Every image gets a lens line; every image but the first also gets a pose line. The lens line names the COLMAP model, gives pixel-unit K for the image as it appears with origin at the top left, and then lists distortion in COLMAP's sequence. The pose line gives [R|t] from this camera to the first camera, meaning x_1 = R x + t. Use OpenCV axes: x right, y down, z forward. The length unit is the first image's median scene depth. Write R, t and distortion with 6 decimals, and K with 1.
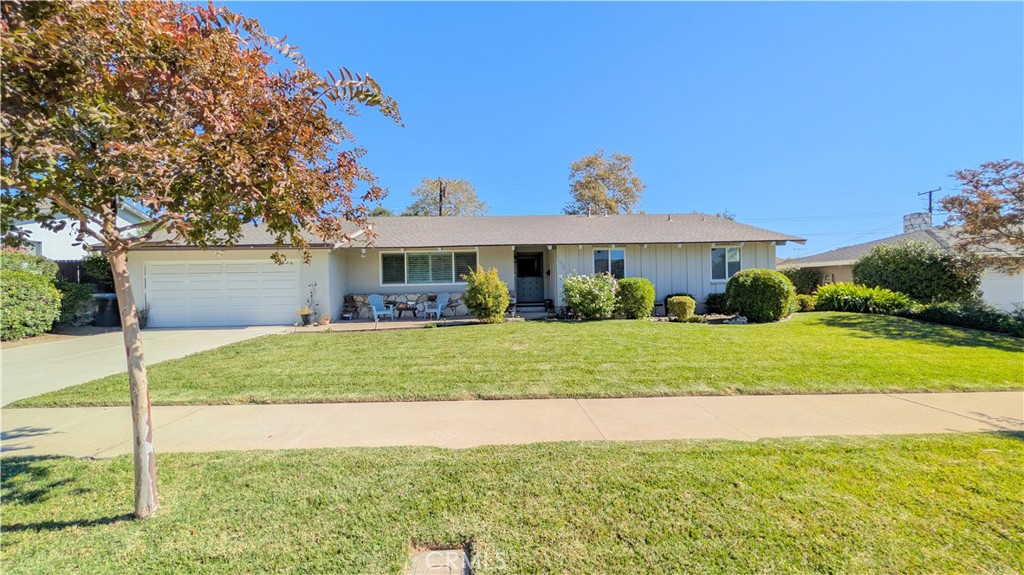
lens RADIAL K [[391.2, 0, 512.8], [0, 391.2, 287.8], [0, 0, 1]] dist [0.002155, 0.000376]
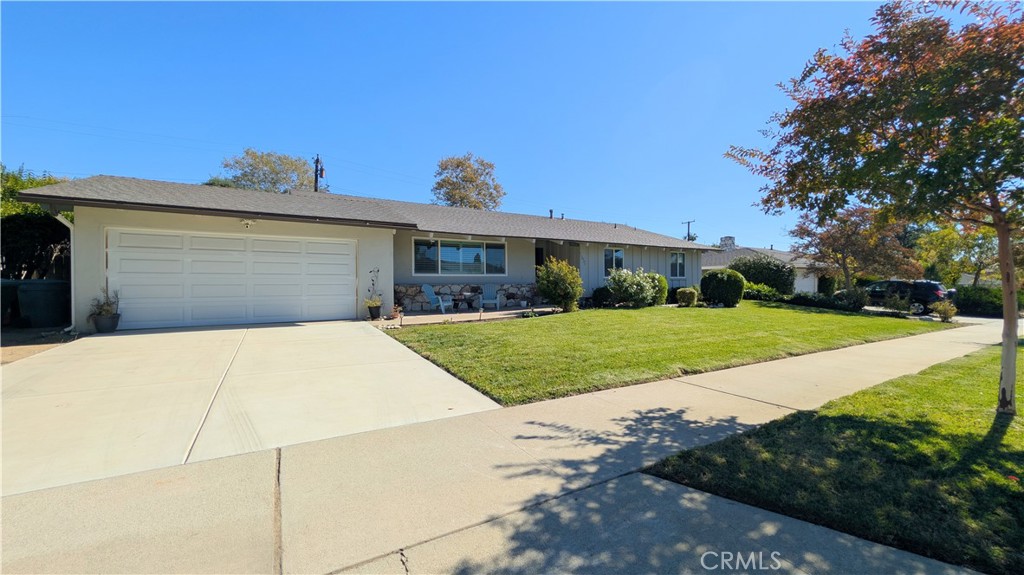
lens RADIAL K [[391.2, 0, 513.1], [0, 391.2, 285.9], [0, 0, 1]] dist [0.002155, 0.000376]
pose [[0.878135, 0.011105, 0.478284, -0.562583], [-0.008743, 0.999936, -0.007164, 0.023738], [-0.478333, 0.002109, 0.878176, 0.108927]]
